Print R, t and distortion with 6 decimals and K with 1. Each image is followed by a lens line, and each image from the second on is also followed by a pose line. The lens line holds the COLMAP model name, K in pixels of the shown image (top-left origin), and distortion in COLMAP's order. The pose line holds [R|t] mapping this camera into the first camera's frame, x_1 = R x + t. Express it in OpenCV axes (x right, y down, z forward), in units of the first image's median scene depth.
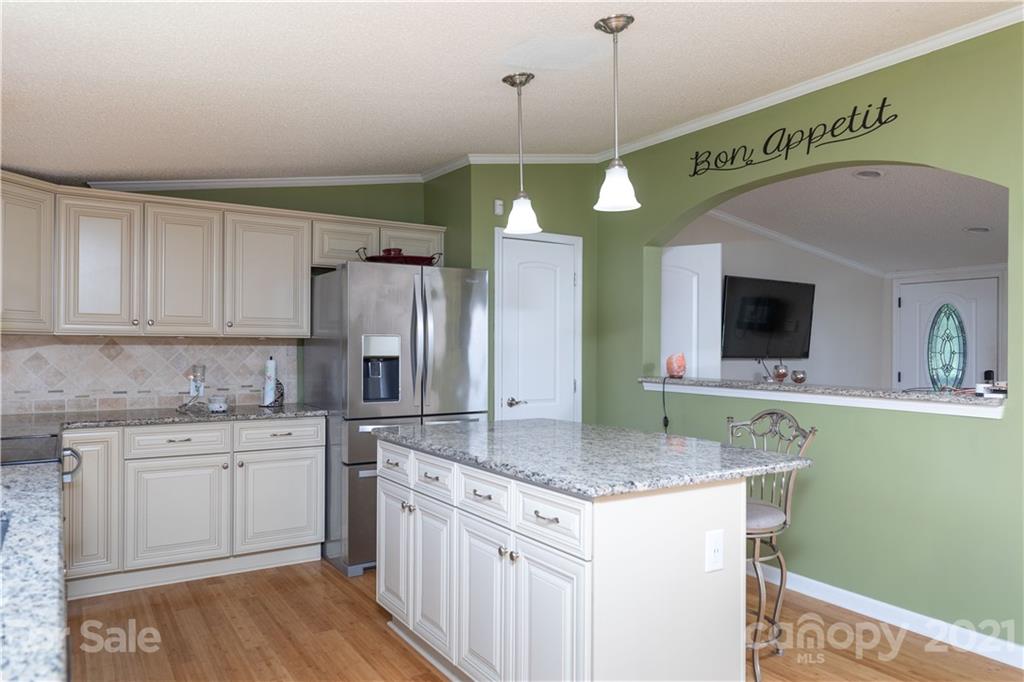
lens RADIAL K [[735.0, 0, 515.9], [0, 735.0, 335.6], [0, 0, 1]] dist [0.017305, -0.002412]
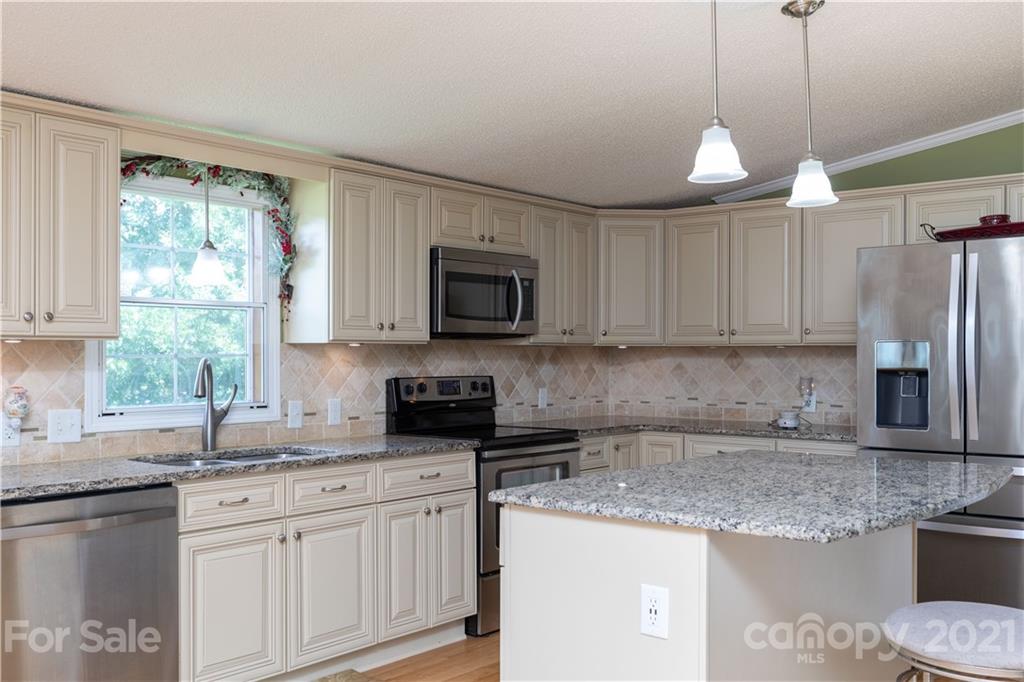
lens RADIAL K [[1040.4, 0, 511.6], [0, 1040.4, 351.5], [0, 0, 1]] dist [-0.007613, 0.000000]
pose [[0.310697, -0.007722, -0.950478, 0.701374], [0.011474, 0.999925, -0.004373, 0.010930], [0.950440, -0.009547, 0.310762, 0.285587]]
